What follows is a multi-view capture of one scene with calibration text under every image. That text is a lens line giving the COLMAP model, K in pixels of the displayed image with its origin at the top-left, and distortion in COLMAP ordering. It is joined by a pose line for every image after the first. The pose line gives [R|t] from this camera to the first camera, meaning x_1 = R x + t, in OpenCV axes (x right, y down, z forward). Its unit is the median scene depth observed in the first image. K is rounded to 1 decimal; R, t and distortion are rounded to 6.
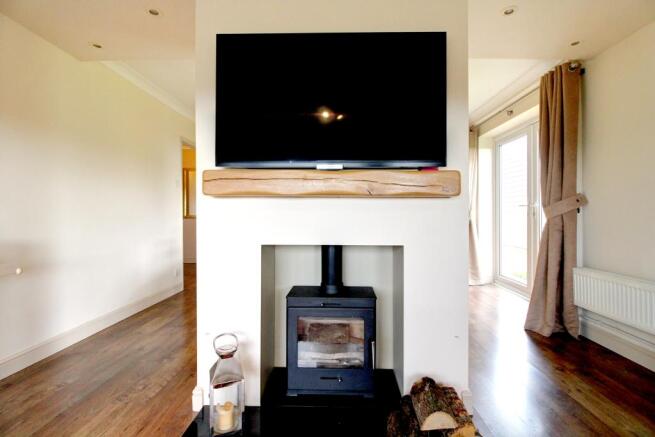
lens RADIAL K [[303.9, 0, 327.0], [0, 303.9, 214.3], [0, 0, 1]] dist [-0.004434, -0.005157]
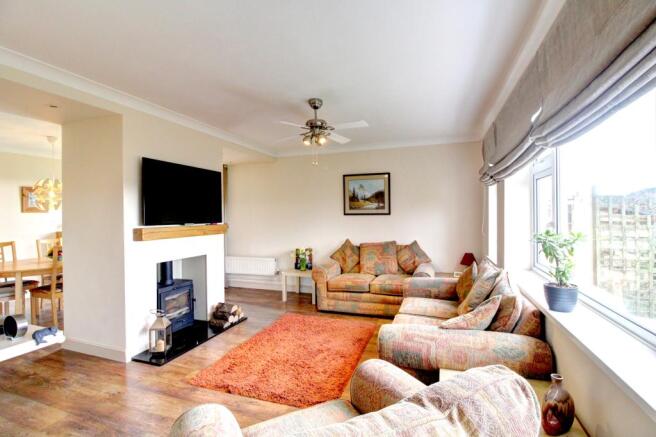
lens RADIAL K [[304.4, 0, 333.6], [0, 304.4, 214.6], [0, 0, 1]] dist [-0.004434, -0.005157]
pose [[0.292013, -0.000251, 0.956414, -1.661529], [0.008783, 0.999958, -0.002419, -0.187861], [-0.956374, 0.009107, 0.292004, -0.630888]]
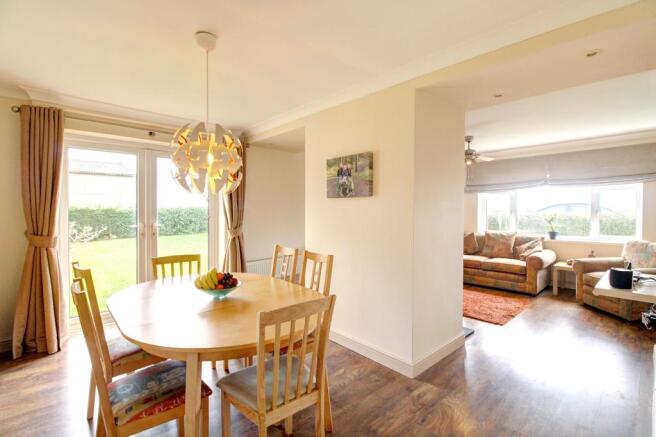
lens RADIAL K [[304.4, 0, 331.5], [0, 304.4, 215.7], [0, 0, 1]] dist [-0.004434, -0.005157]
pose [[-0.702358, -0.007591, 0.711784, -1.143791], [0.005110, 0.999864, 0.015706, -0.184071], [-0.711806, 0.014668, -0.702223, 2.762811]]
